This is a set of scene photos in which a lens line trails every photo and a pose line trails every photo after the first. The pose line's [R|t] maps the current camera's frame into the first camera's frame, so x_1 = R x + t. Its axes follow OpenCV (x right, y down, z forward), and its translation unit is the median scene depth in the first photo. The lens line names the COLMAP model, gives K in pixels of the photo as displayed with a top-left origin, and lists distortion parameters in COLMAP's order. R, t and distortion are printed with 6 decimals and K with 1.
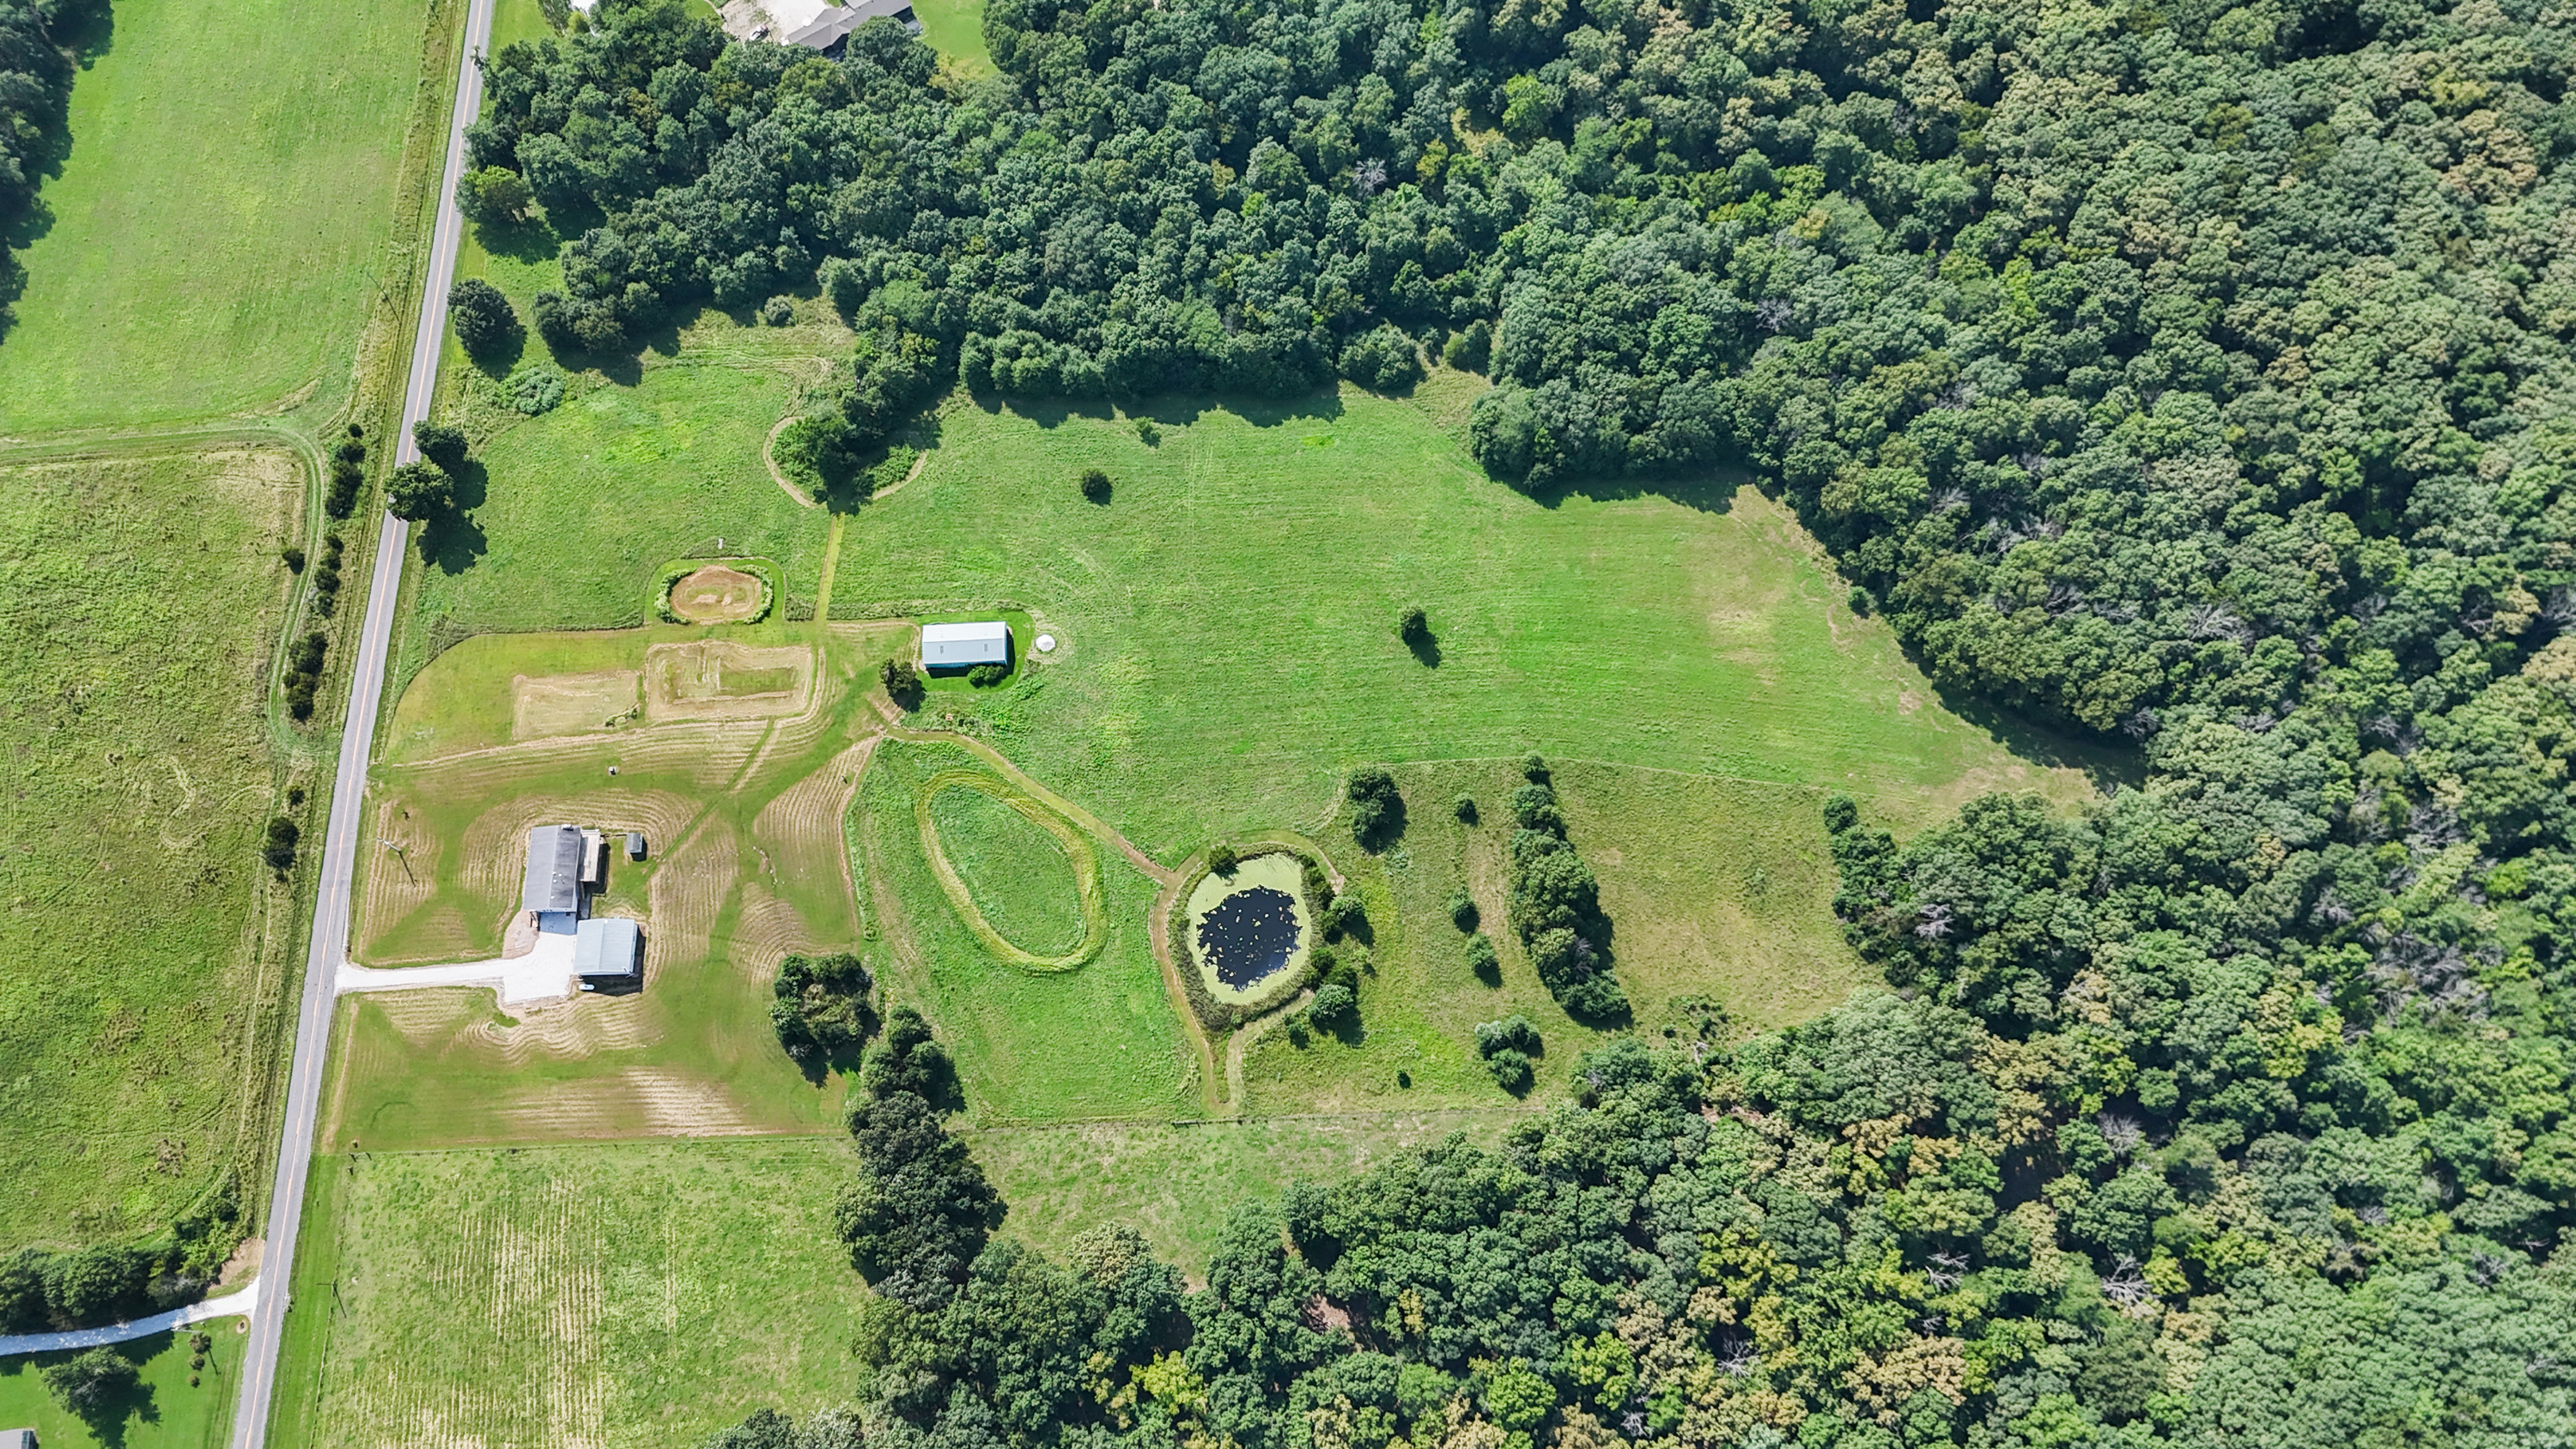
lens RADIAL K [[1907.4, 0, 1288.0], [0, 1907.4, 724.5], [0, 0, 1]] dist [0.068157, -0.061721]
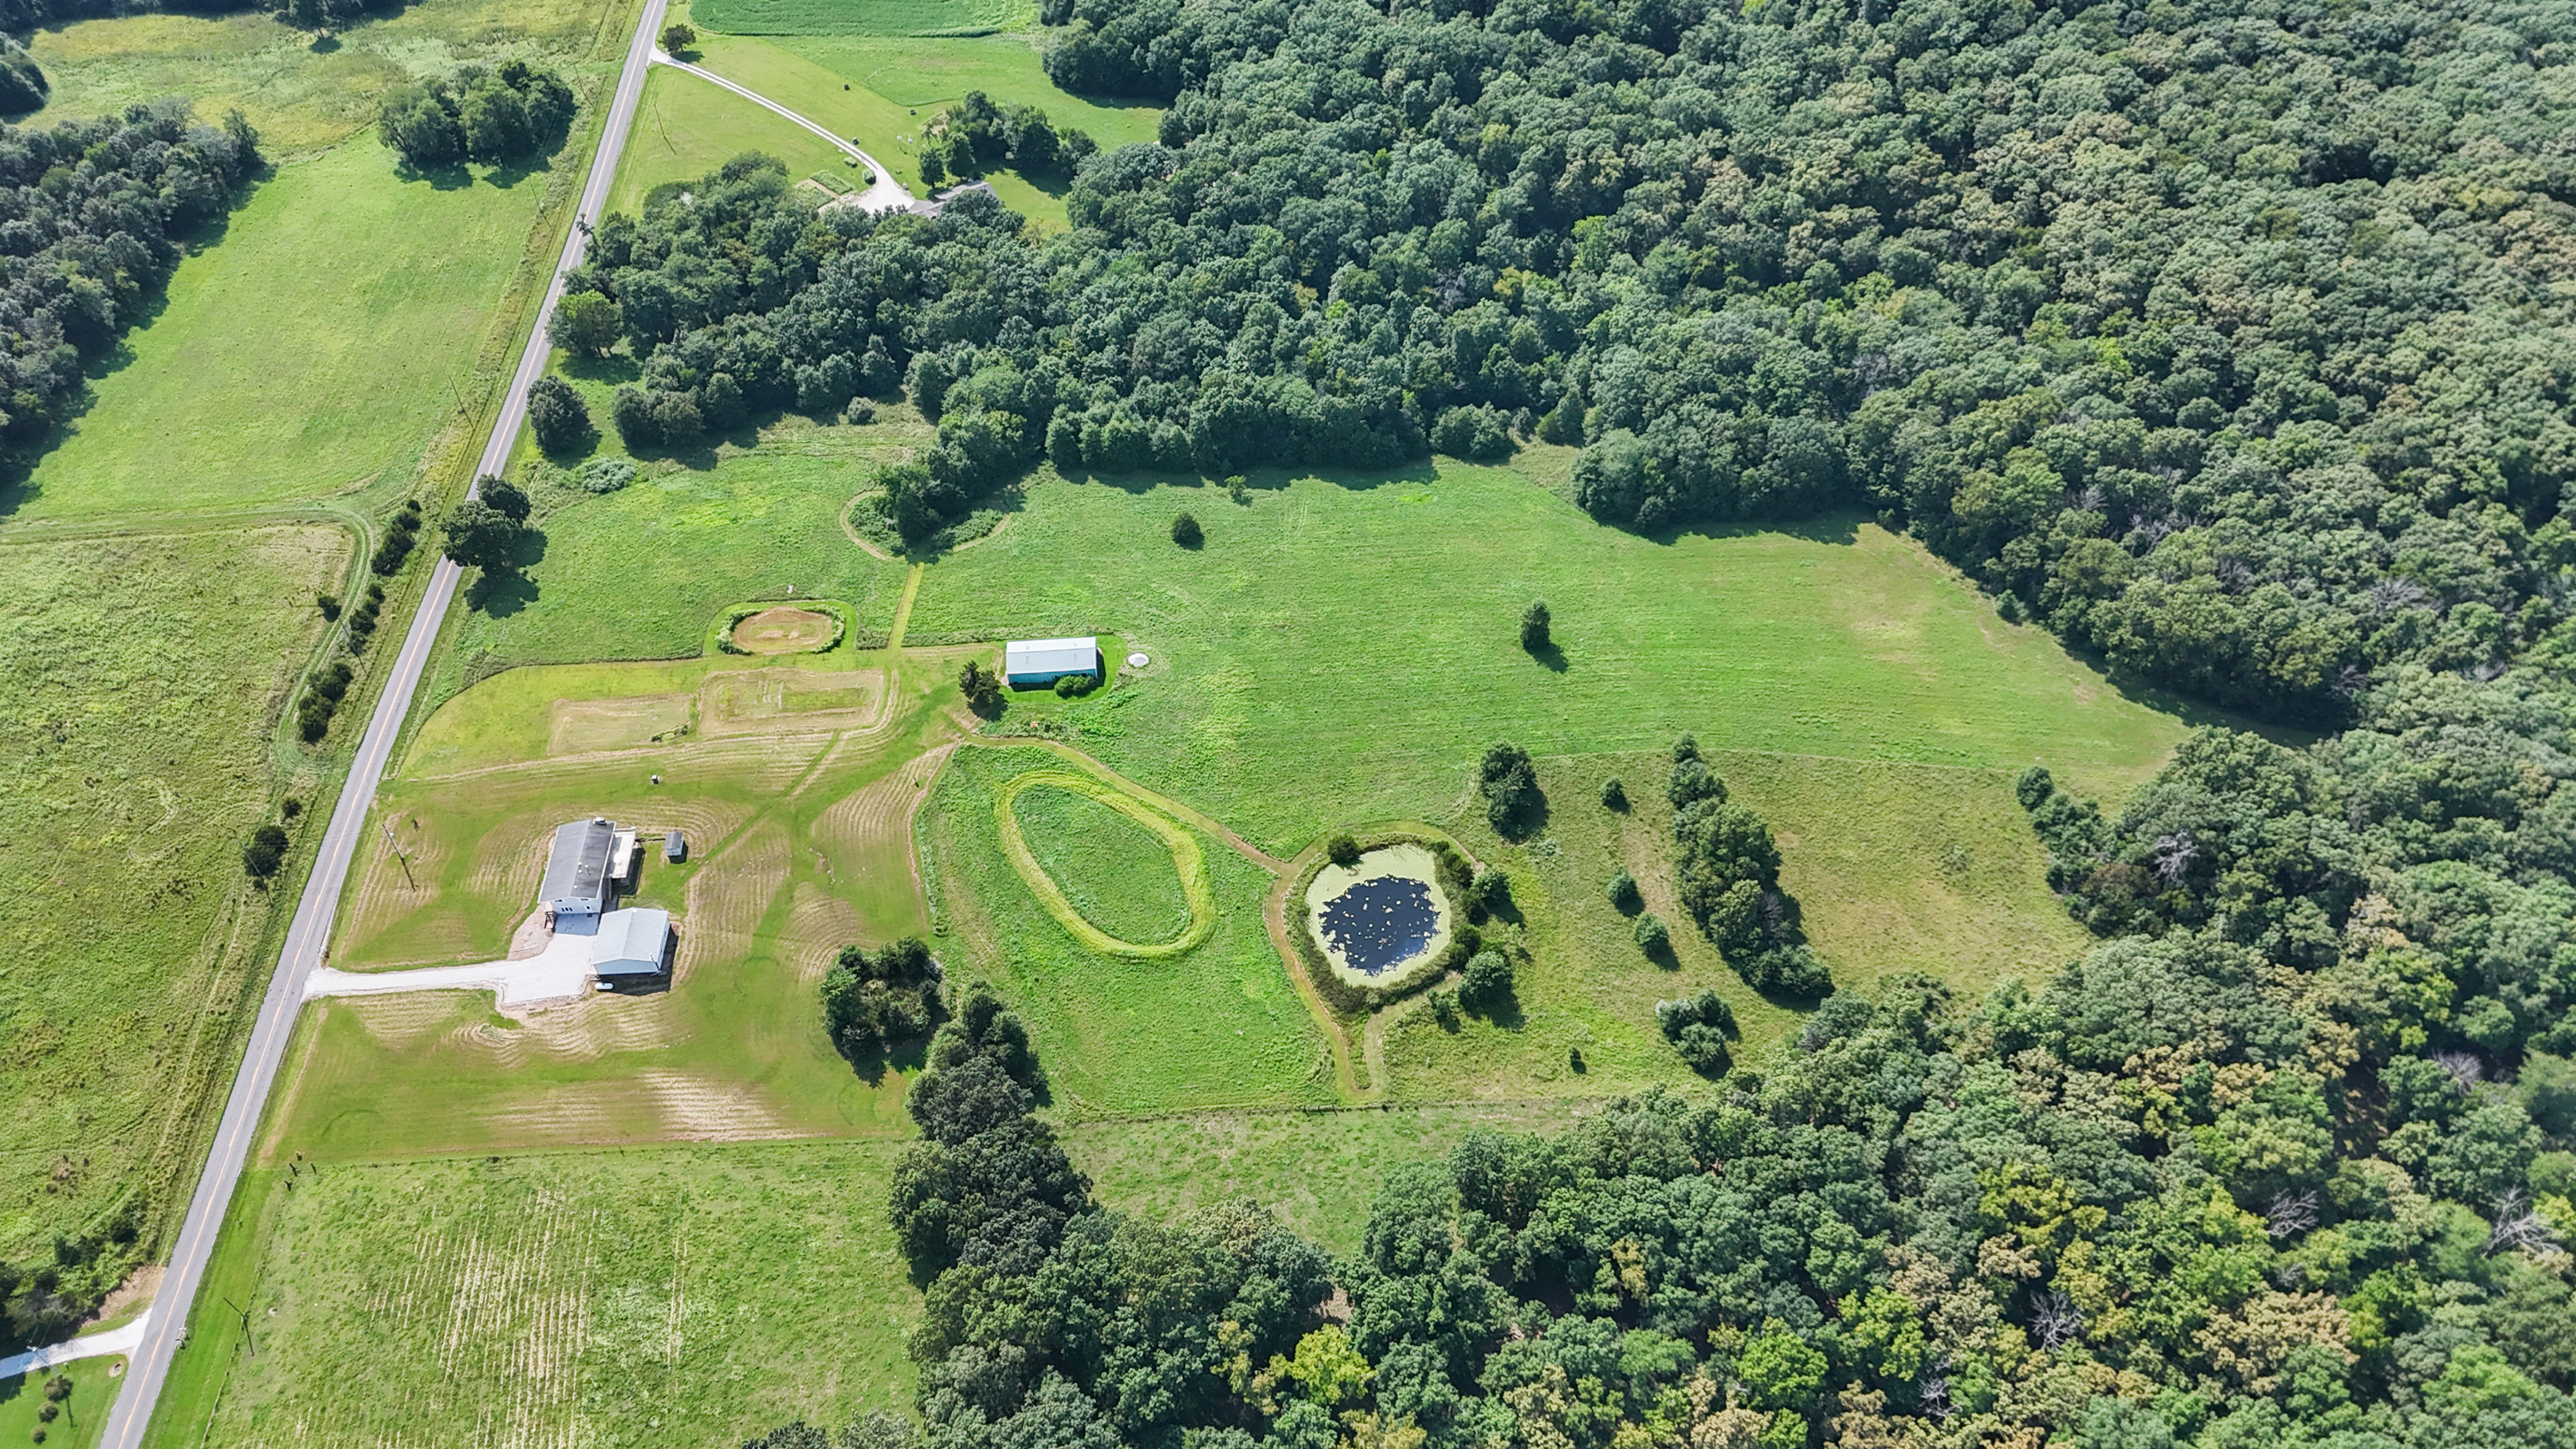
lens RADIAL K [[1907.4, 0, 1288.0], [0, 1907.4, 724.5], [0, 0, 1]] dist [0.068157, -0.061721]
pose [[0.999599, -0.021499, 0.018446, -0.075697], [0.026969, 0.921517, -0.387399, 0.359811], [-0.008670, 0.387741, 0.921727, 0.170528]]
